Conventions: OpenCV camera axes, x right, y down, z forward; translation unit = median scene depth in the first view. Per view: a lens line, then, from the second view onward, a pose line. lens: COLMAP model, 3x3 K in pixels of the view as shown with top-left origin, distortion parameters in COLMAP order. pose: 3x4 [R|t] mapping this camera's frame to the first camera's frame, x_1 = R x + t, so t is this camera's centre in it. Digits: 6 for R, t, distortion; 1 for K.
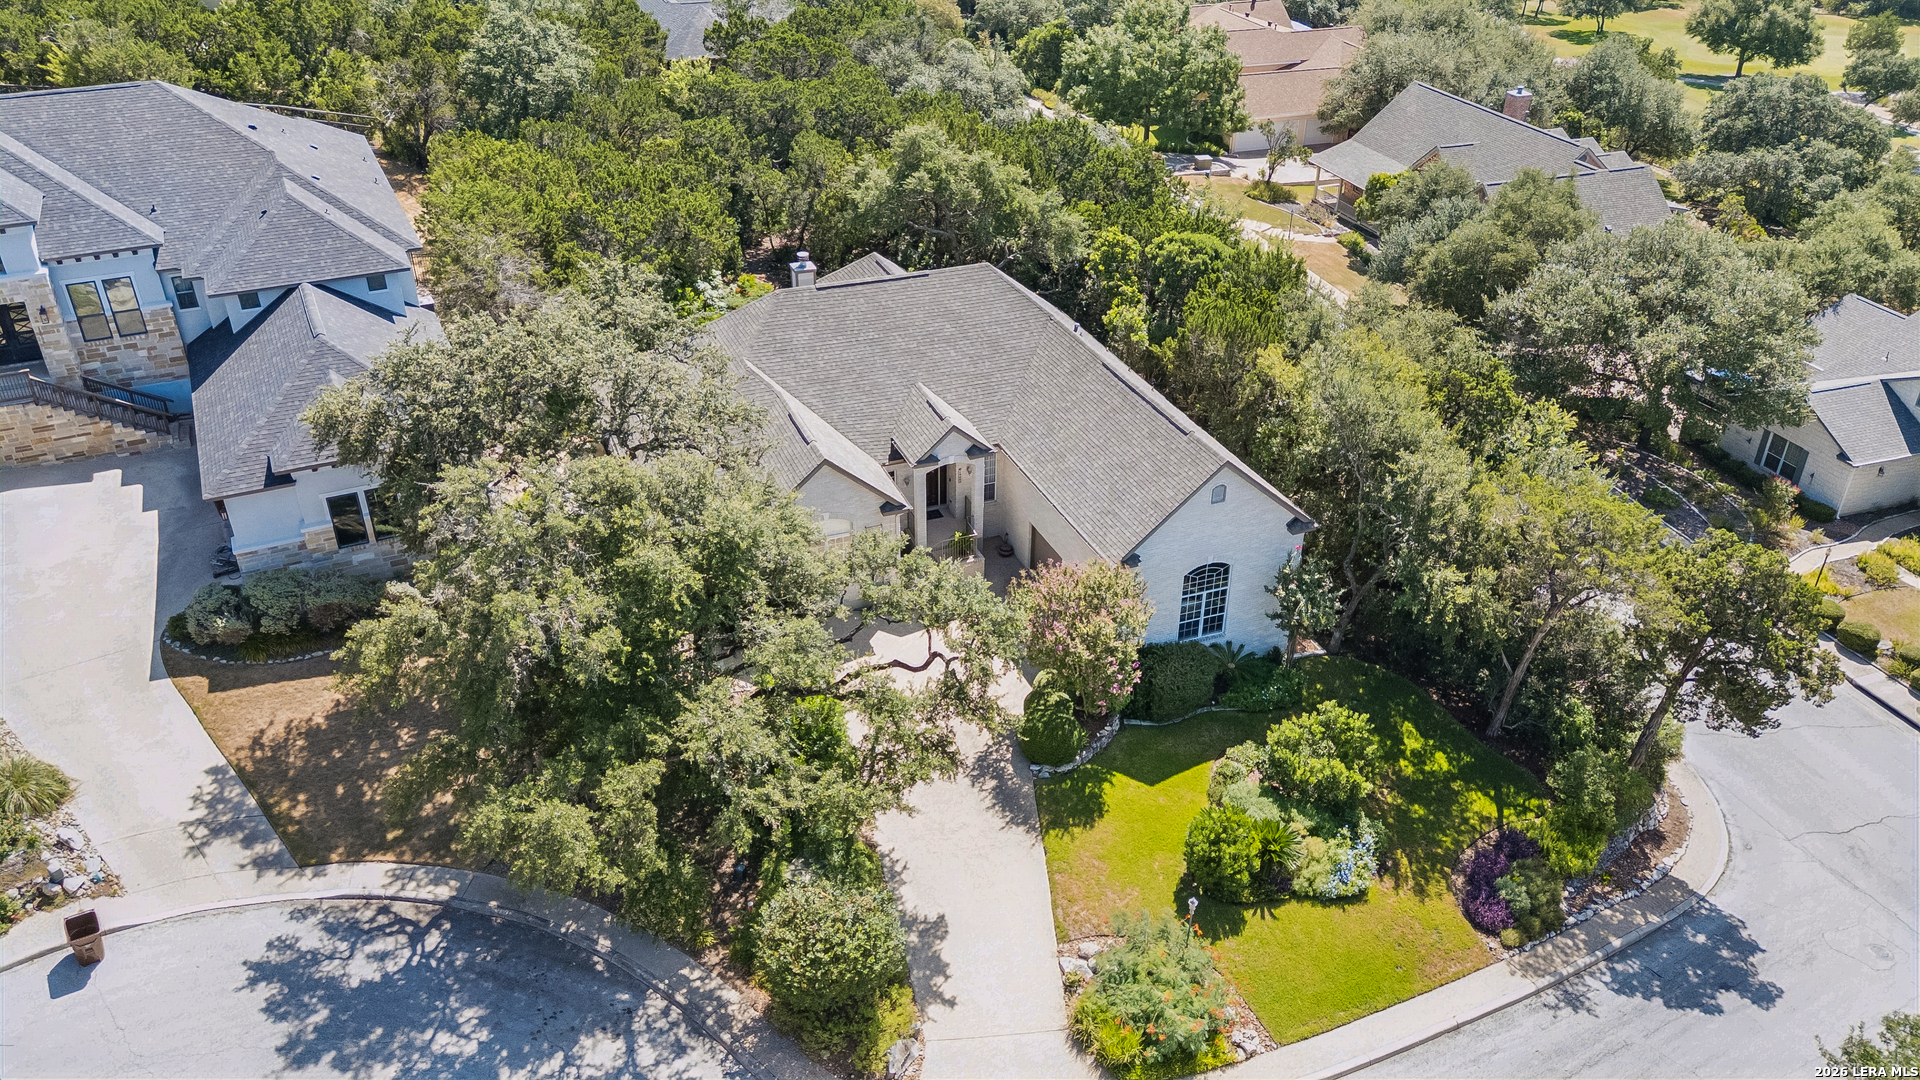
lens RADIAL K [[1424.3, 0, 962.5], [0, 1424.3, 537.8], [0, 0, 1]] dist [0.052864, -0.031939]
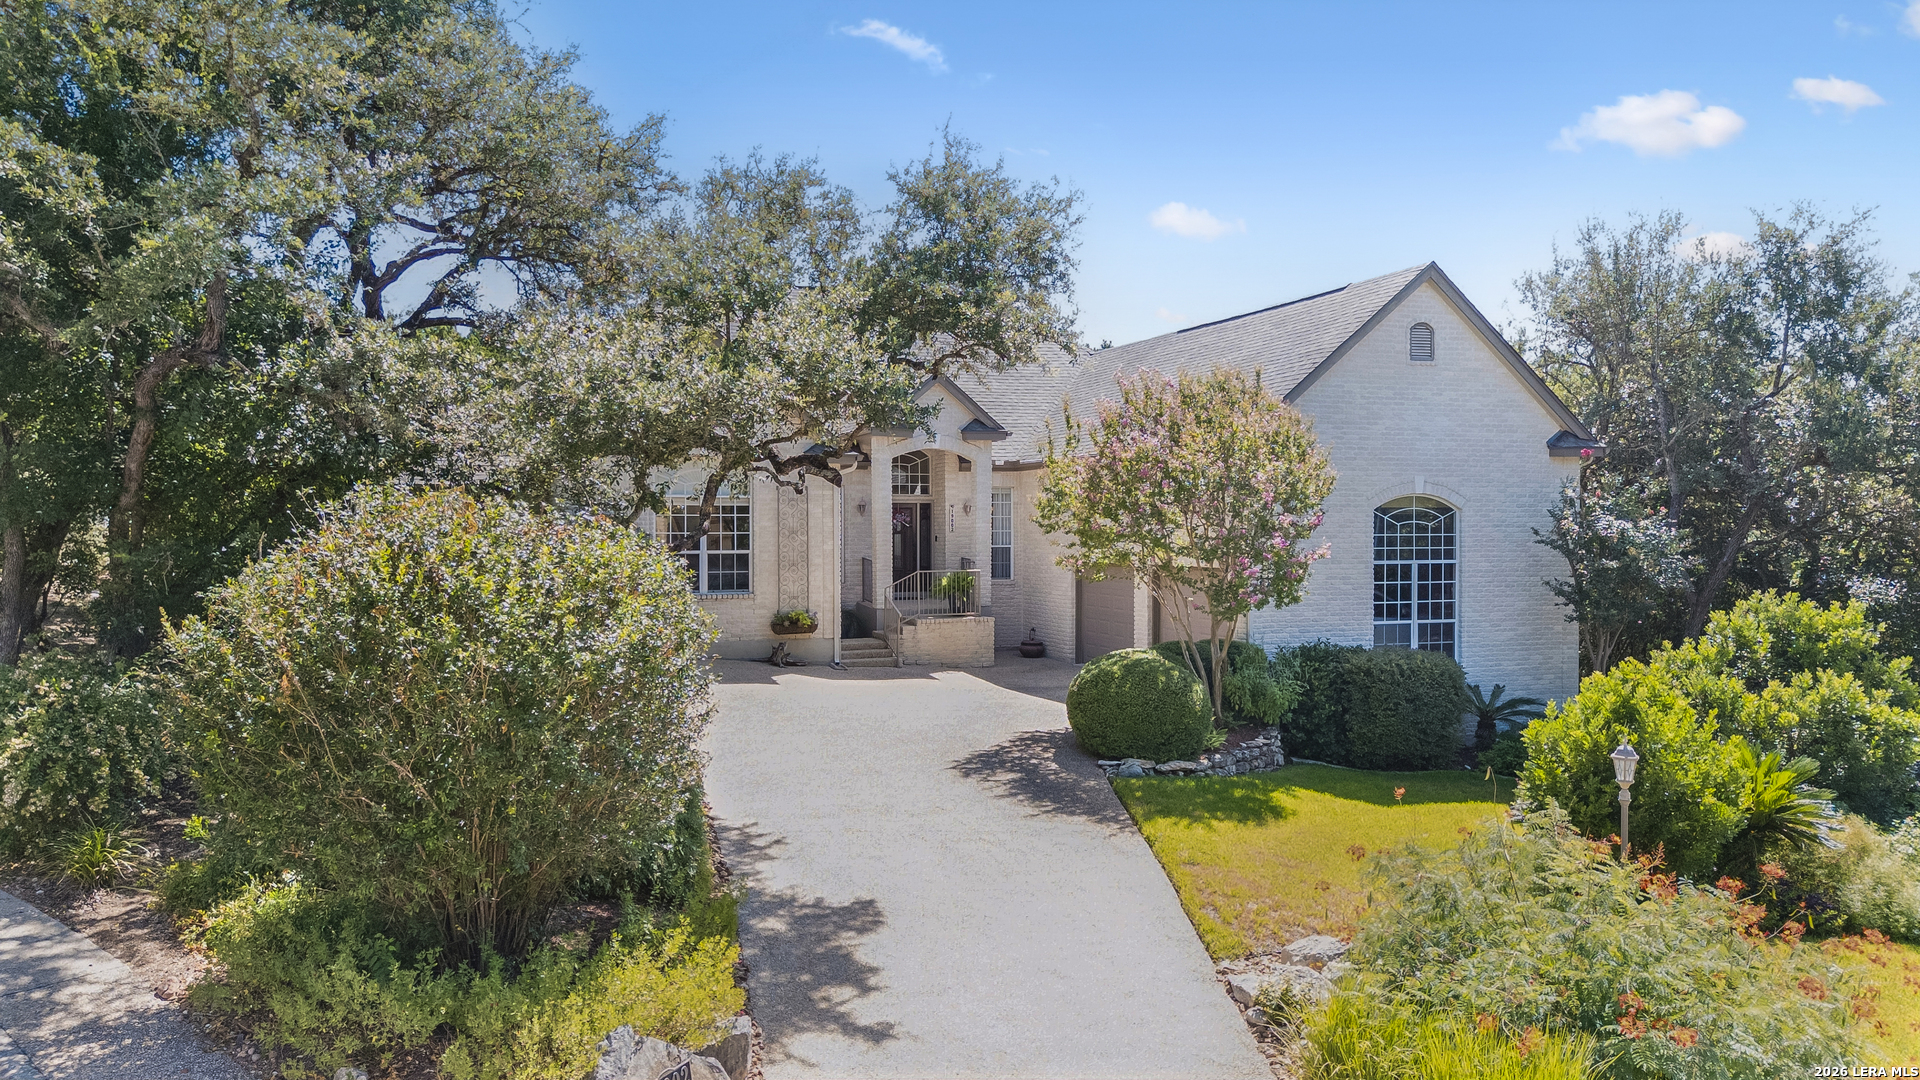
lens RADIAL K [[1424.3, 0, 950.7], [0, 1424.3, 539.8], [0, 0, 1]] dist [0.052864, -0.031939]
pose [[0.999727, -0.010415, -0.020927, 0.012051], [-0.001592, 0.862845, -0.505466, 0.320350], [0.023321, 0.505361, 0.862593, 0.583098]]
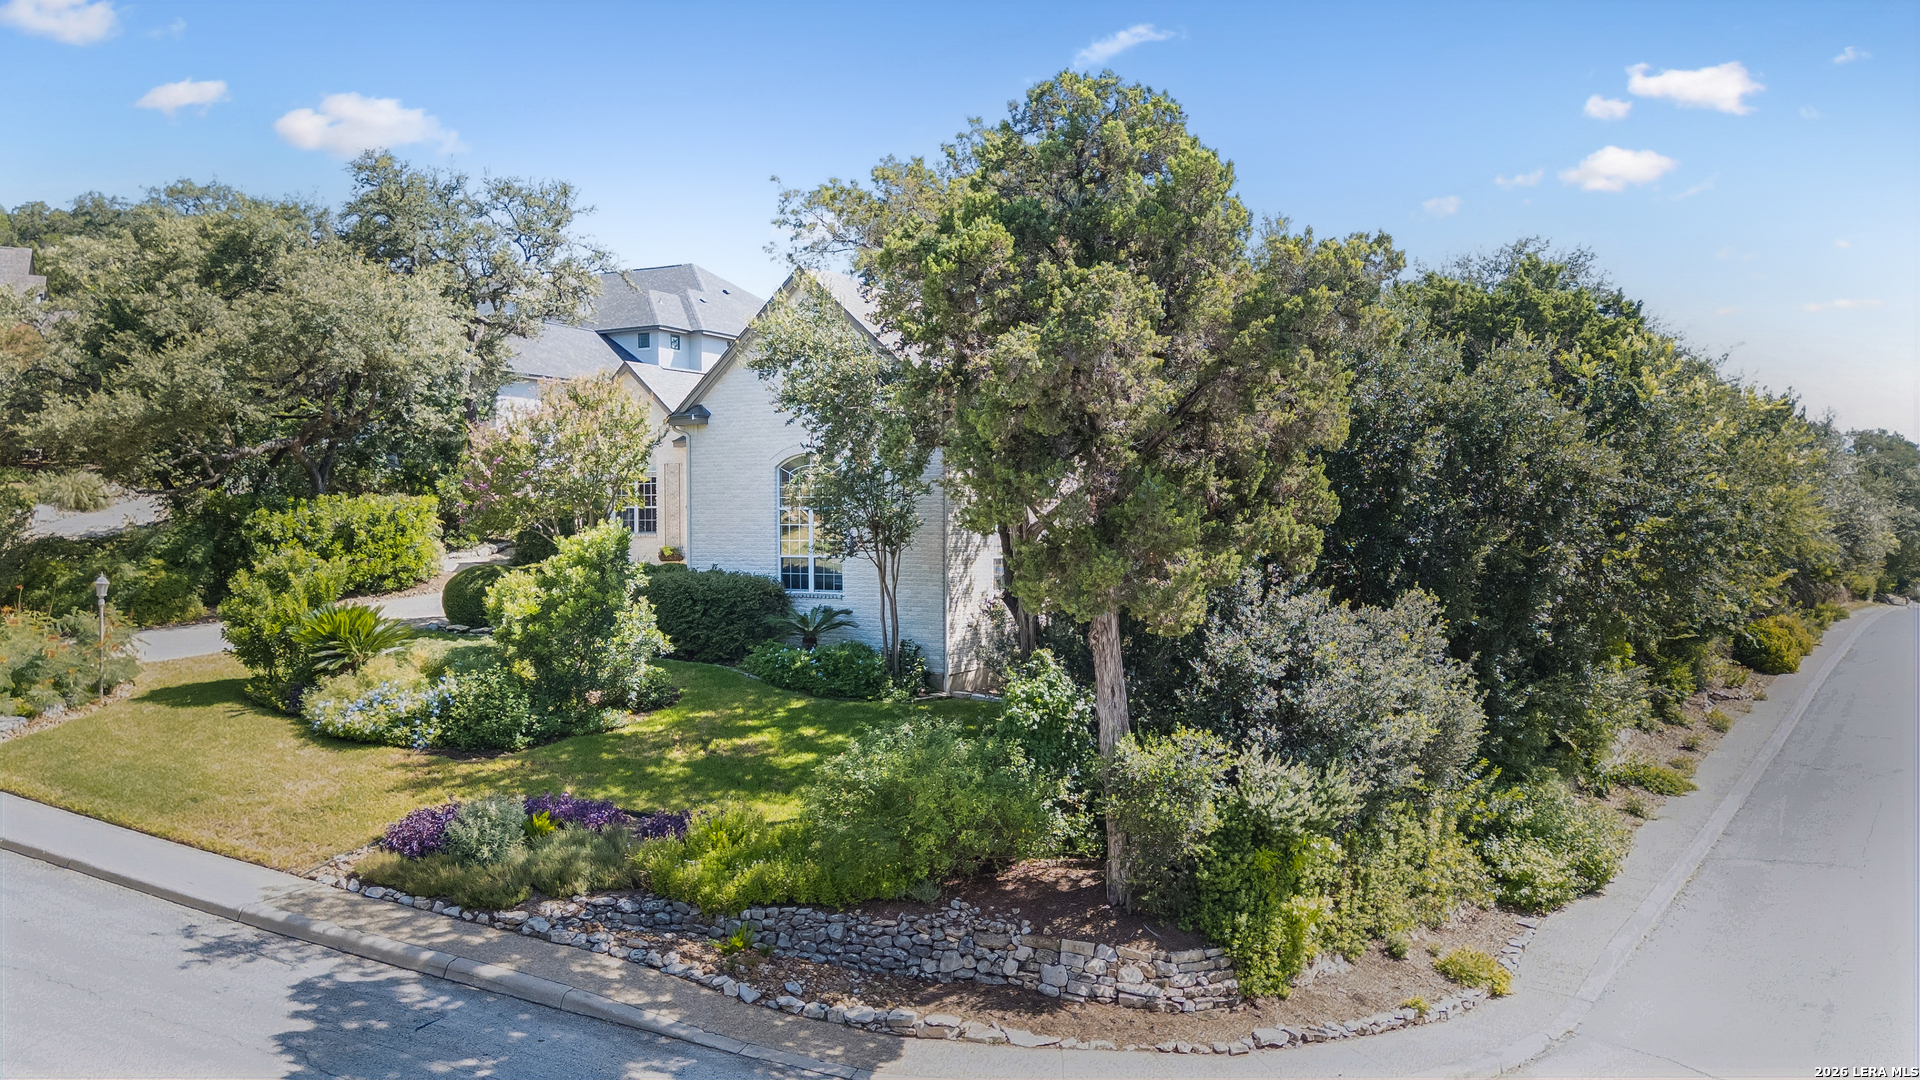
lens RADIAL K [[1424.3, 0, 967.5], [0, 1424.3, 538.6], [0, 0, 1]] dist [0.052864, -0.031939]
pose [[0.586102, -0.001849, -0.810235, 0.790957], [-0.409073, 0.862512, -0.297880, 0.229980], [0.699389, 0.506033, 0.504763, 0.790486]]
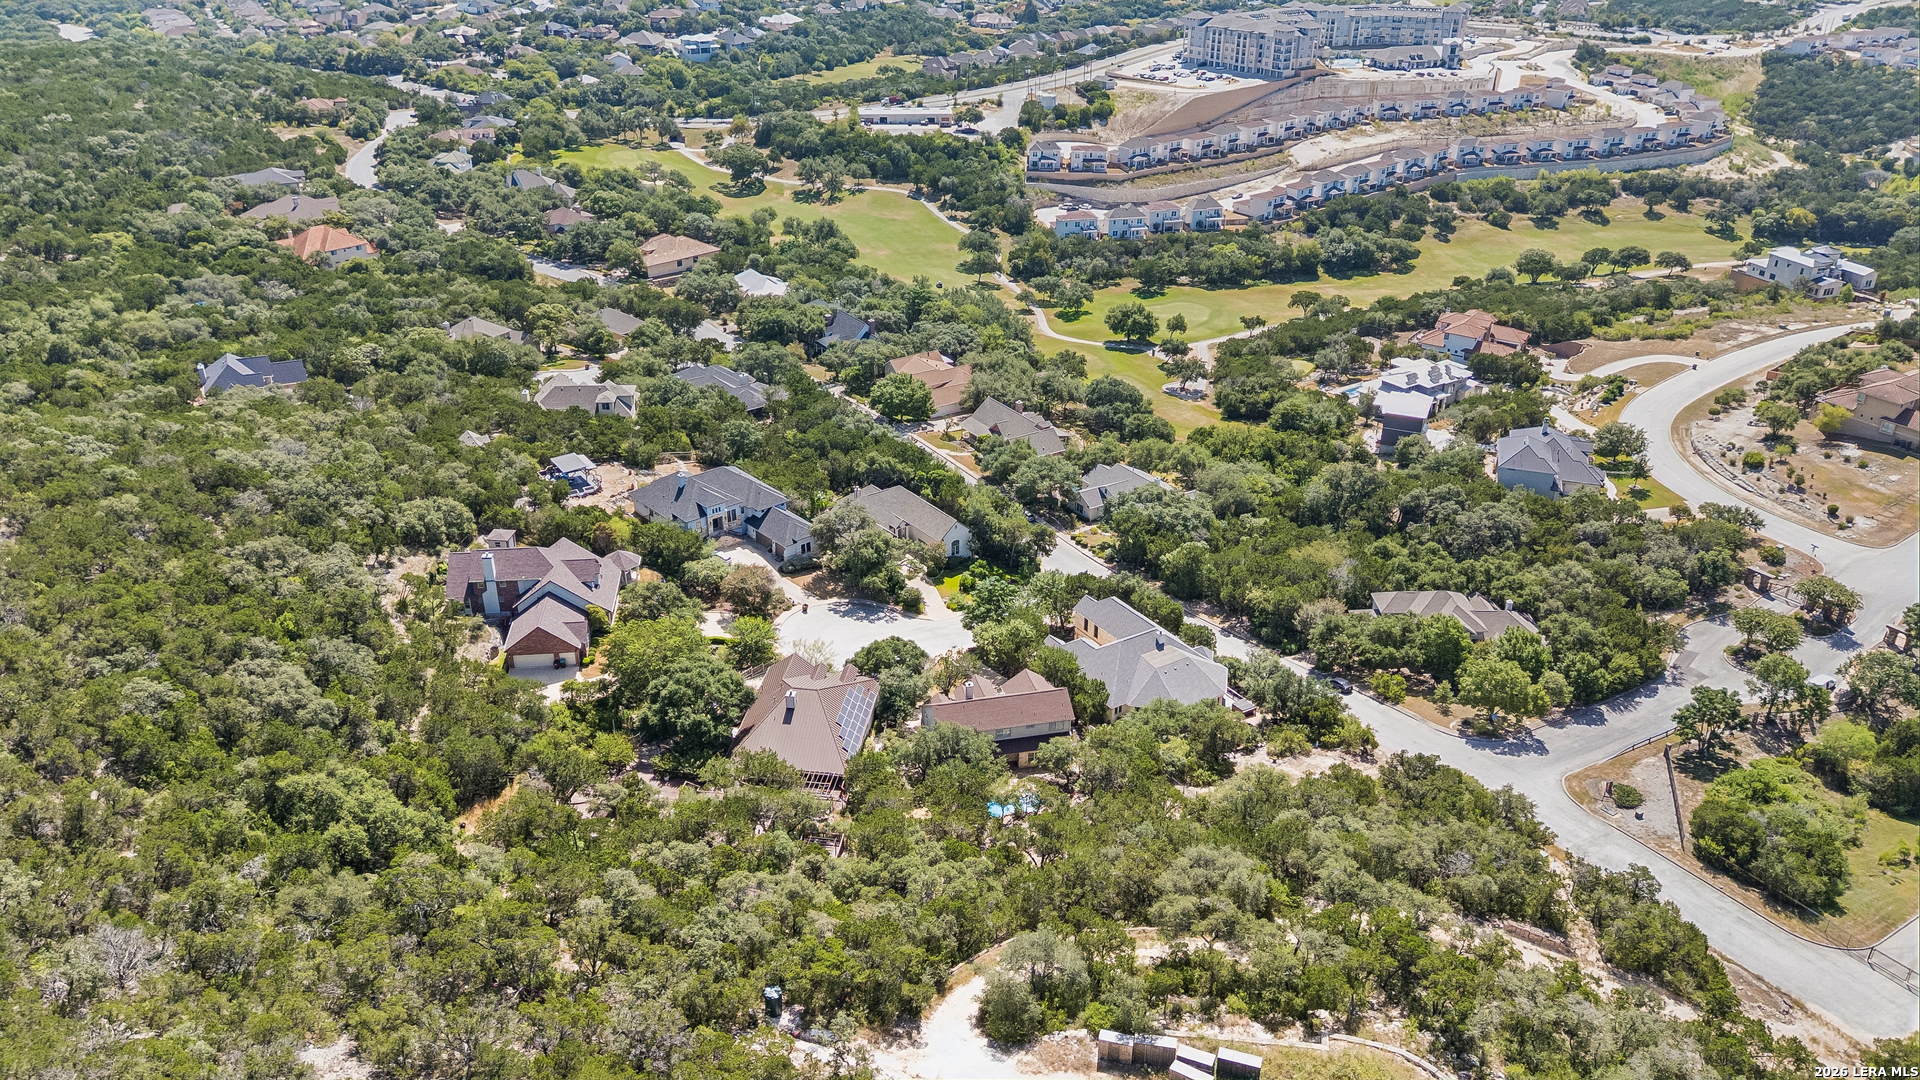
lens RADIAL K [[1424.3, 0, 960.9], [0, 1424.3, 540.2], [0, 0, 1]] dist [0.052864, -0.031939]
pose [[0.967975, -0.113455, 0.223948, -1.081545], [0.128654, 0.990194, -0.054437, 0.336498], [-0.215576, 0.081505, 0.973080, -4.533401]]
